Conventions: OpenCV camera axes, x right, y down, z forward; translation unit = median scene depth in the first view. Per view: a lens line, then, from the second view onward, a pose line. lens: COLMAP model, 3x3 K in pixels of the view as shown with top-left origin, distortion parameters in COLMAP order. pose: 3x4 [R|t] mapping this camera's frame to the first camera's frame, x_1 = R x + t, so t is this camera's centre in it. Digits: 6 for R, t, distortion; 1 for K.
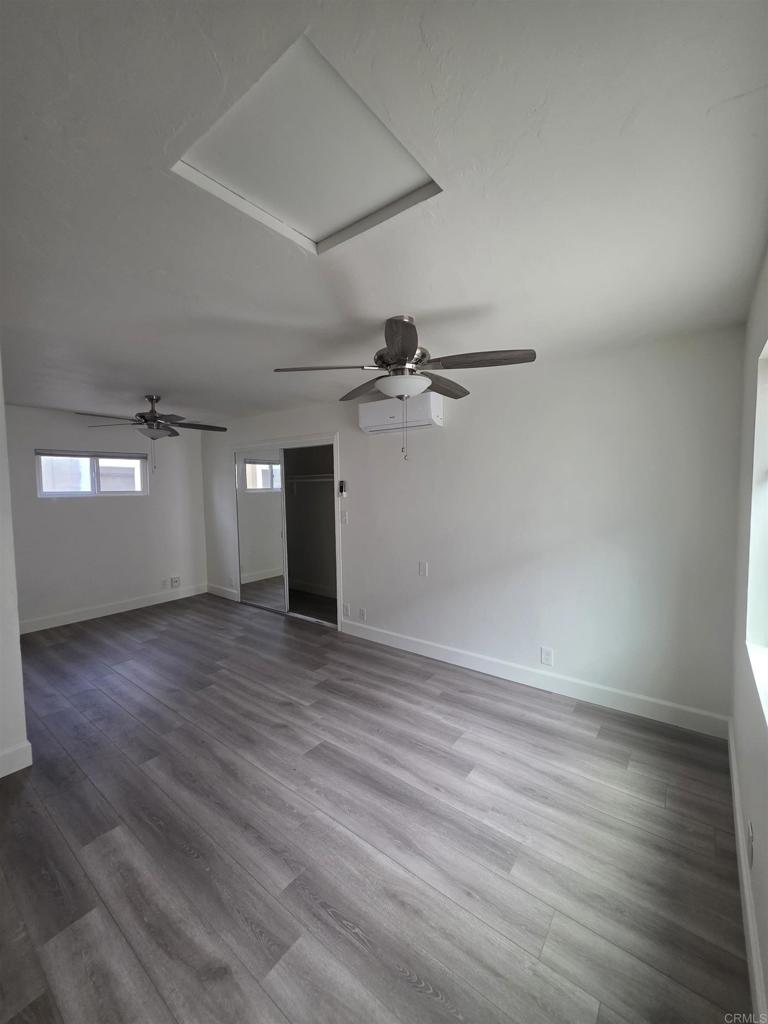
lens RADIAL K [[409.7, 0, 385.3], [0, 409.7, 509.8], [0, 0, 1]] dist [0.003044, 0.000197]
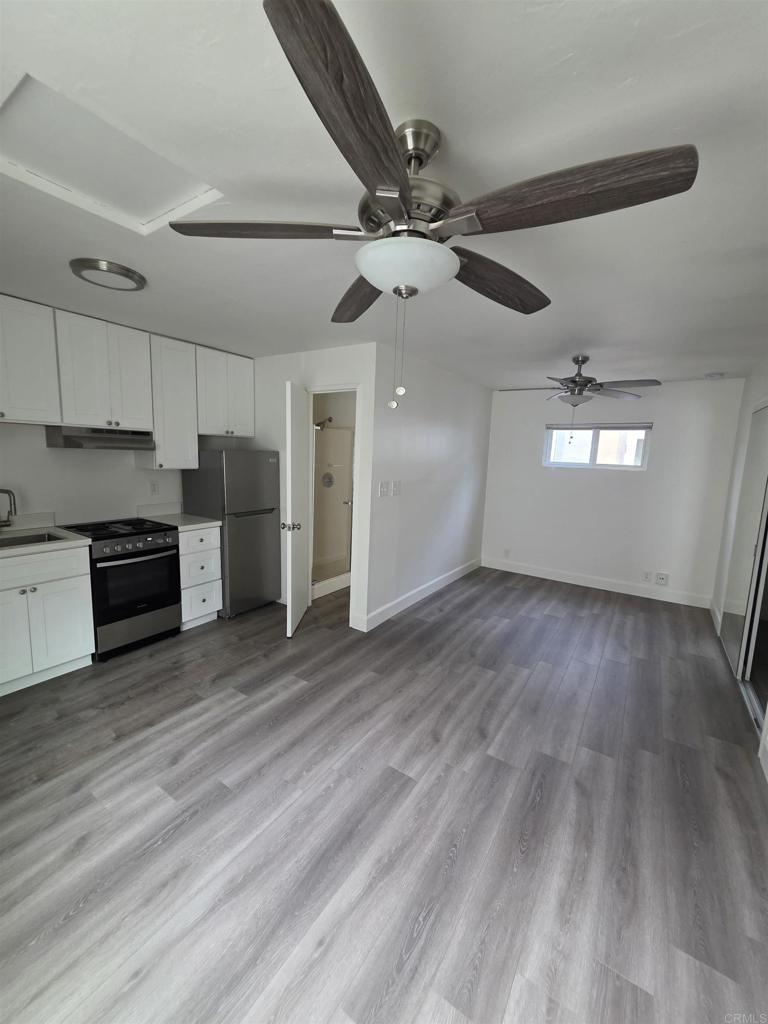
lens RADIAL K [[409.7, 0, 382.6], [0, 409.7, 510.4], [0, 0, 1]] dist [0.003044, 0.000197]
pose [[0.067745, 0.154066, -0.985735, 0.619461], [-0.098328, 0.984226, 0.147072, -0.065644], [0.992846, 0.086962, 0.081825, 0.942880]]
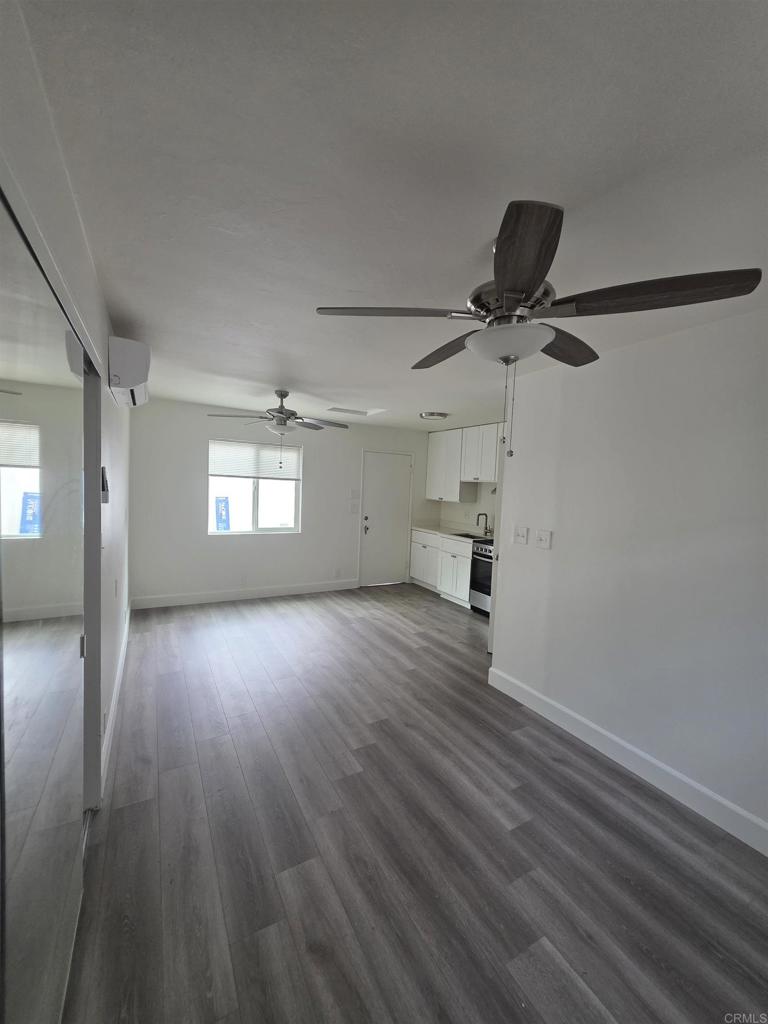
lens RADIAL K [[409.7, 0, 385.1], [0, 409.7, 510.0], [0, 0, 1]] dist [0.003044, 0.000197]
pose [[-0.919746, -0.051921, 0.389064, -1.110061], [-0.007603, 0.993383, 0.114595, -0.150815], [-0.392439, 0.102440, -0.914055, 2.515598]]
